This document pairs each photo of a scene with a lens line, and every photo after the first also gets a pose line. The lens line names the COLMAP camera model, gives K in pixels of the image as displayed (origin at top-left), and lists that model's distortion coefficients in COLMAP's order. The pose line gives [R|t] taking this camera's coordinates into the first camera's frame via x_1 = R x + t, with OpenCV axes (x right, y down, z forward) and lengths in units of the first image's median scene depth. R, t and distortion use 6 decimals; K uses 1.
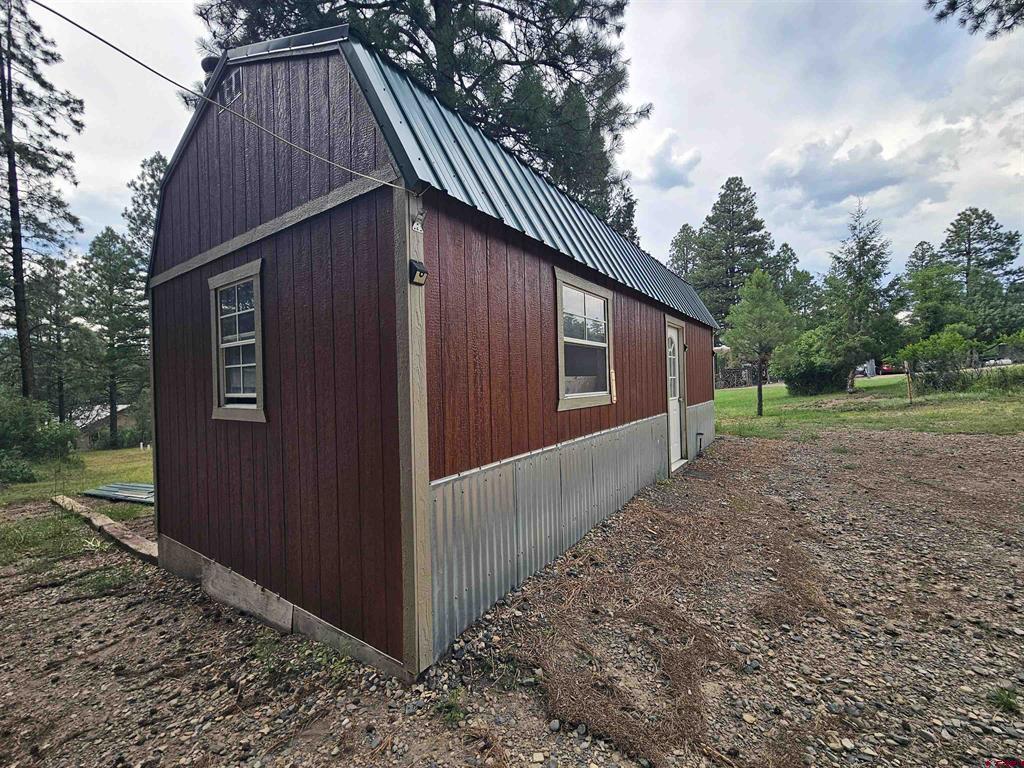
lens RADIAL K [[427.7, 0, 516.8], [0, 427.7, 387.2], [0, 0, 1]] dist [-0.000187, 0.000174]
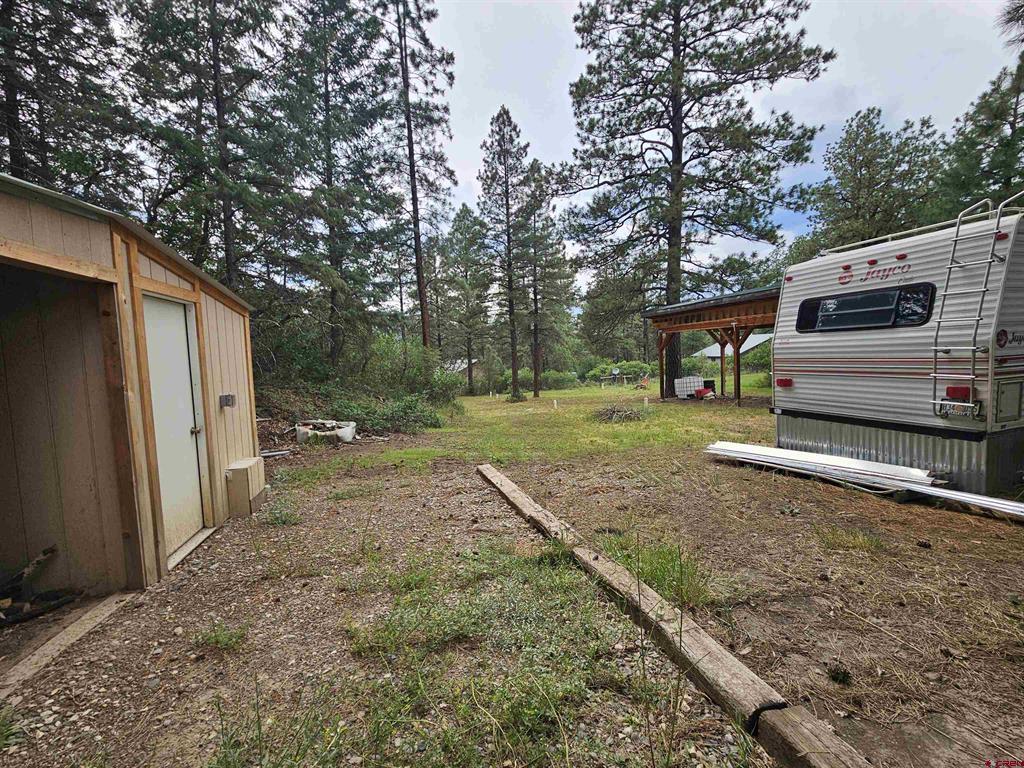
lens RADIAL K [[416.2, 0, 512.0], [0, 416.2, 384.0], [0, 0, 1]] dist [-0.000163, 0.000110]
pose [[0.811438, 0.036345, -0.583307, -0.314042], [0.015251, 0.996408, 0.083300, 0.031991], [0.584239, -0.076489, 0.807969, 0.237282]]
